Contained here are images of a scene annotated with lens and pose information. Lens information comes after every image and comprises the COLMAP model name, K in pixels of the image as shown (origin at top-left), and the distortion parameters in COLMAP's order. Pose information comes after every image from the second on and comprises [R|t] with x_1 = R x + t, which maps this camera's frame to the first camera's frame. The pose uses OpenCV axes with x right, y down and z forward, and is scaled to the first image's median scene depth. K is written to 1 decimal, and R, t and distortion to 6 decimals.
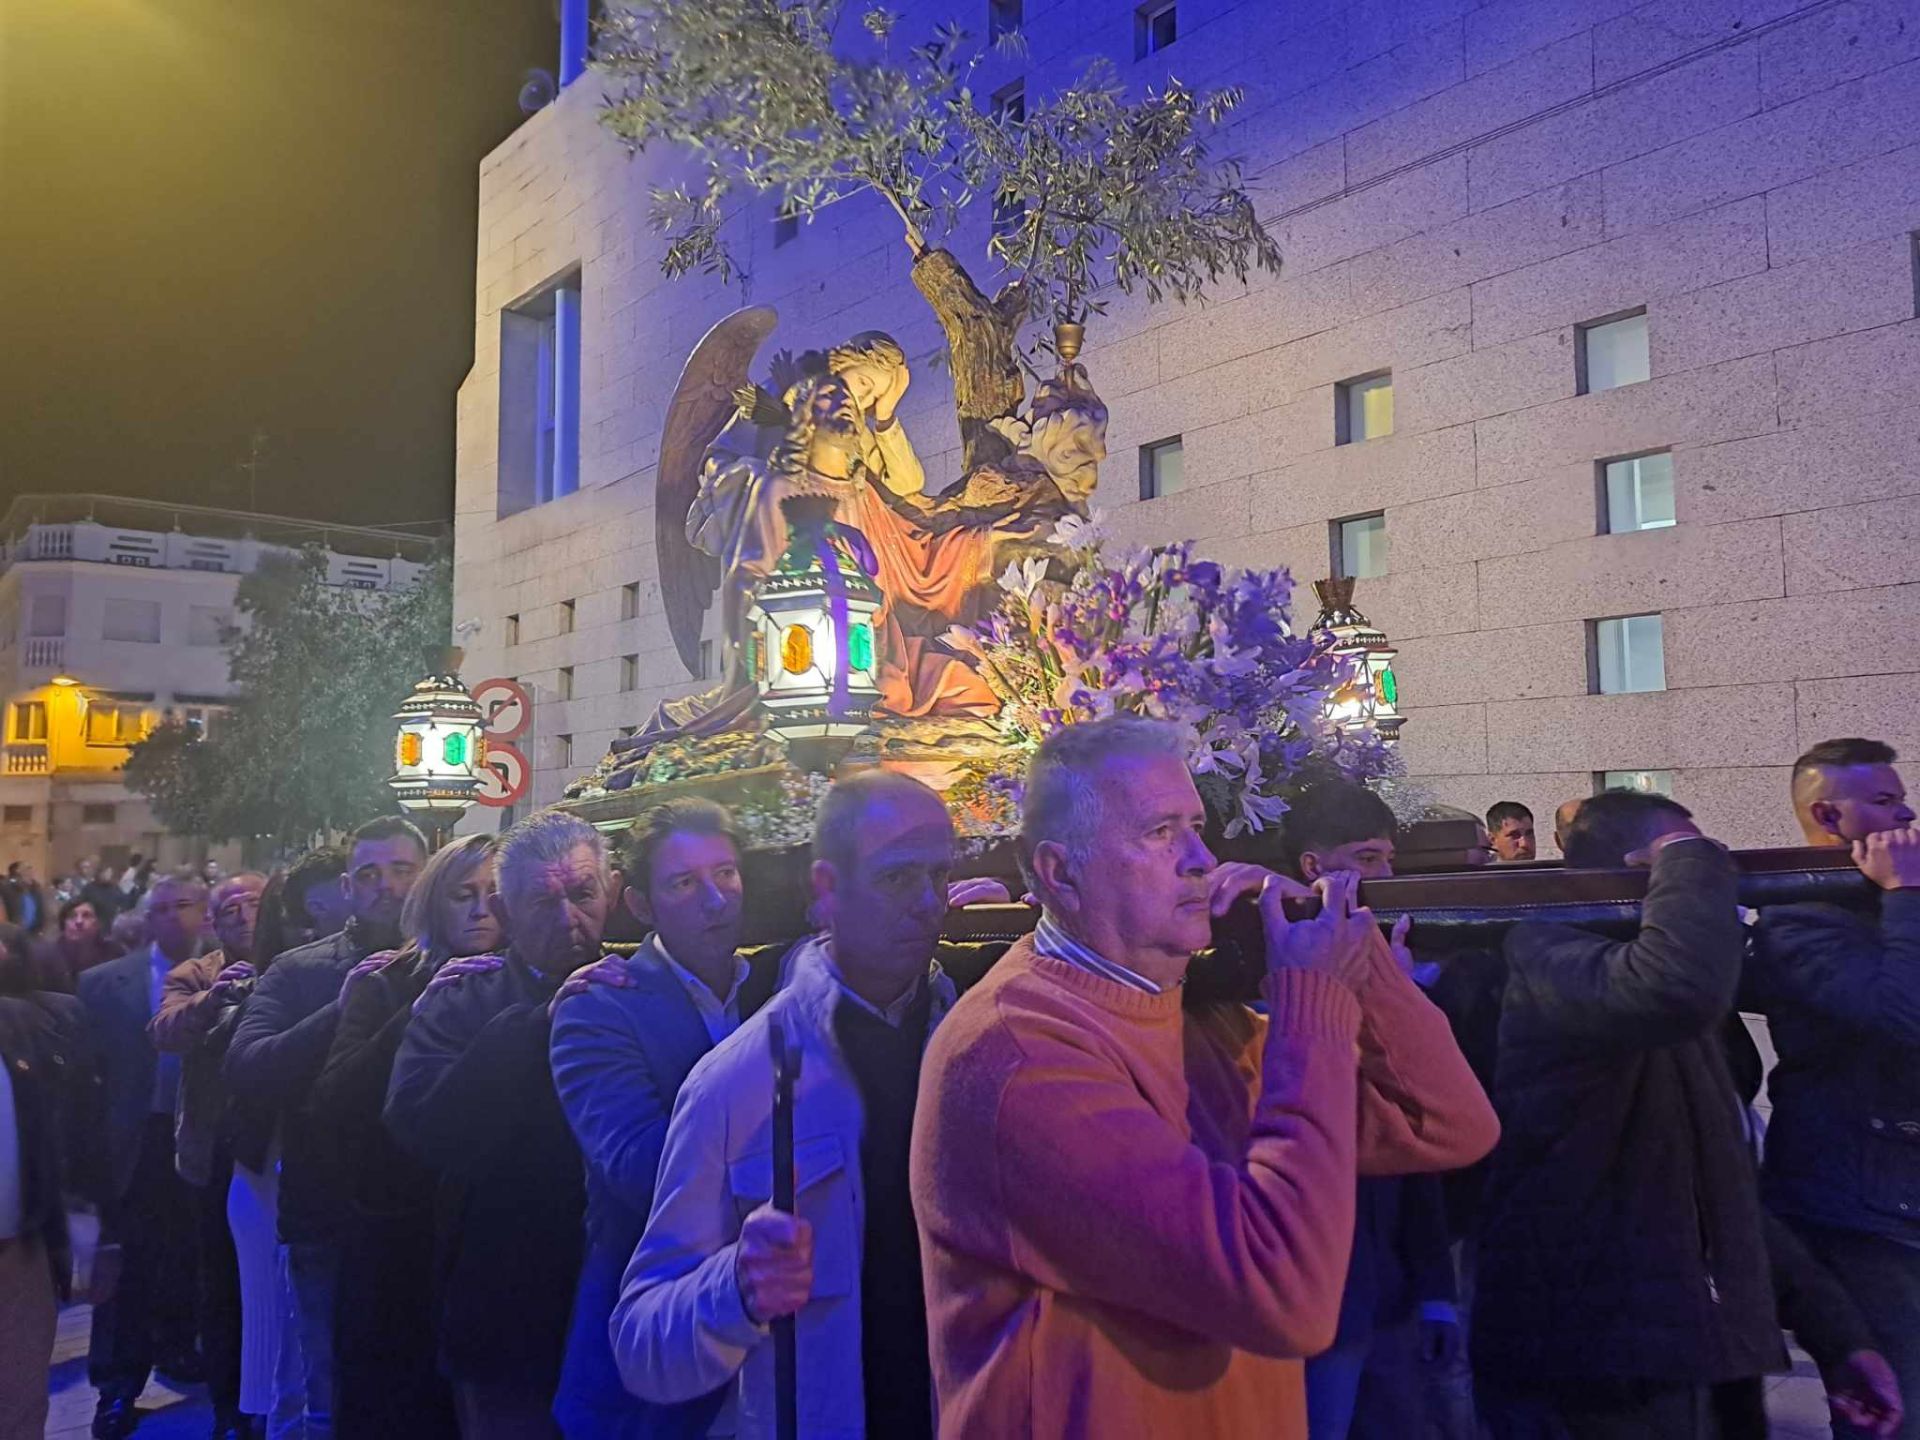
lens RADIAL K [[1436.0, 0, 993.9], [0, 1436.0, 691.1], [0, 0, 1]] dist [0.111851, -0.115209]
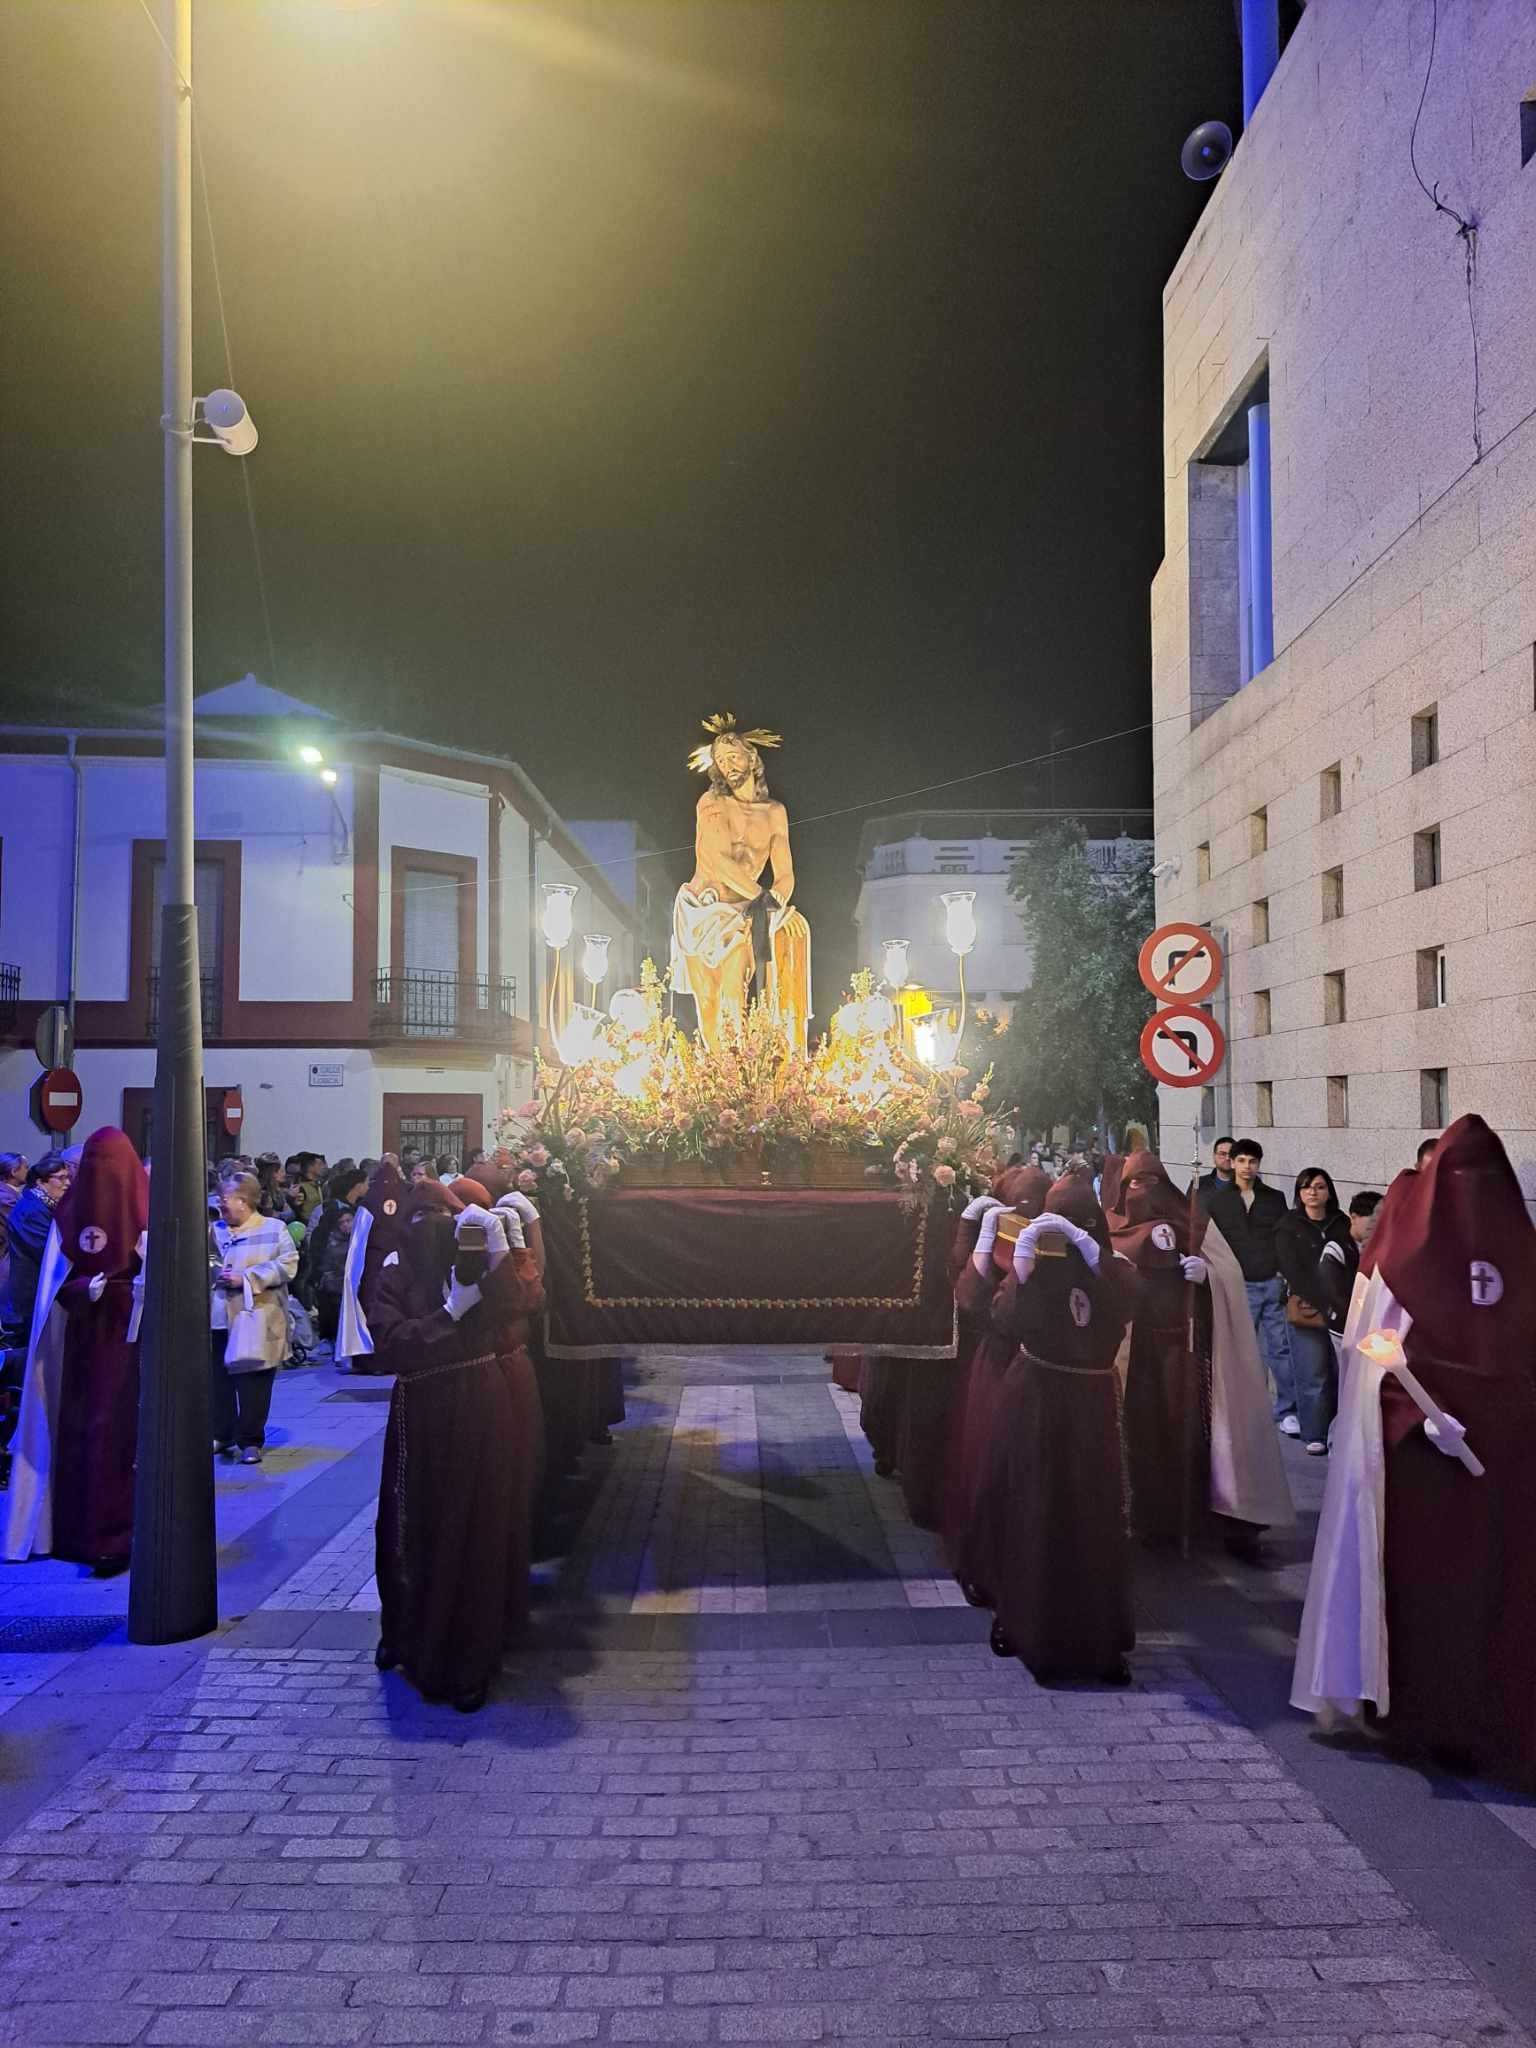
lens RADIAL K [[1485.3, 0, 745.6], [0, 1485.3, 1029.9], [0, 0, 1]] dist [0.066083, -0.048319]
pose [[0.753090, -0.033024, -0.657088, 0.007827], [0.051738, 0.998619, 0.009108, 0.029419], [0.655879, -0.040855, 0.753759, 0.246200]]
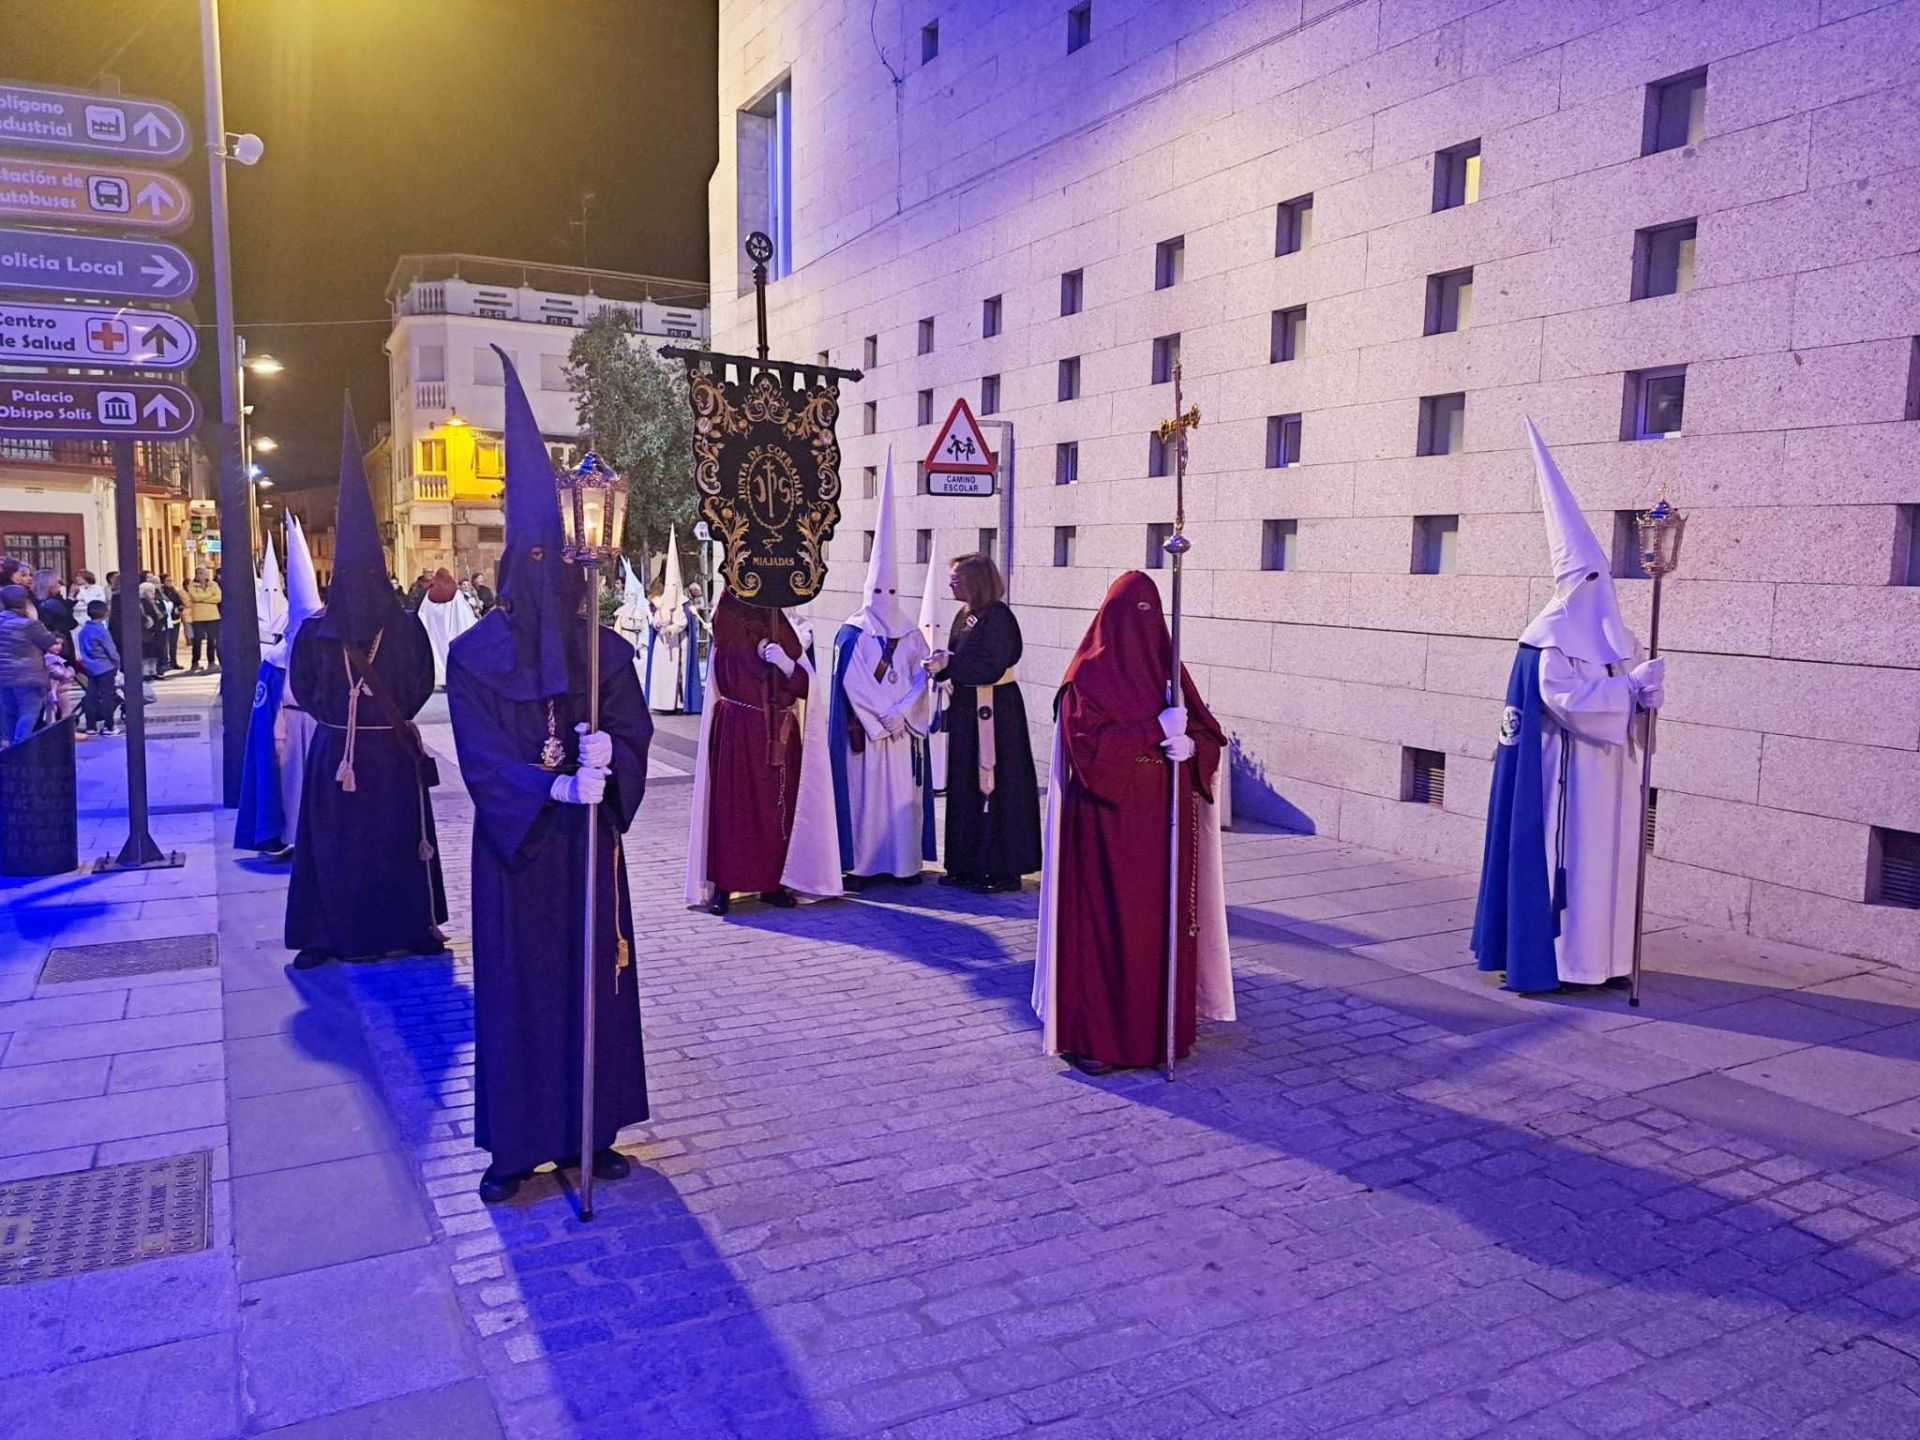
lens RADIAL K [[1404.3, 0, 973.4], [0, 1404.3, 710.2], [0, 0, 1]] dist [0.089201, -0.099863]
pose [[0.973640, 0.050884, -0.222343, 0.142332], [-0.007261, 0.981219, 0.192762, -0.007563], [0.227975, -0.186066, 0.955723, -0.154431]]
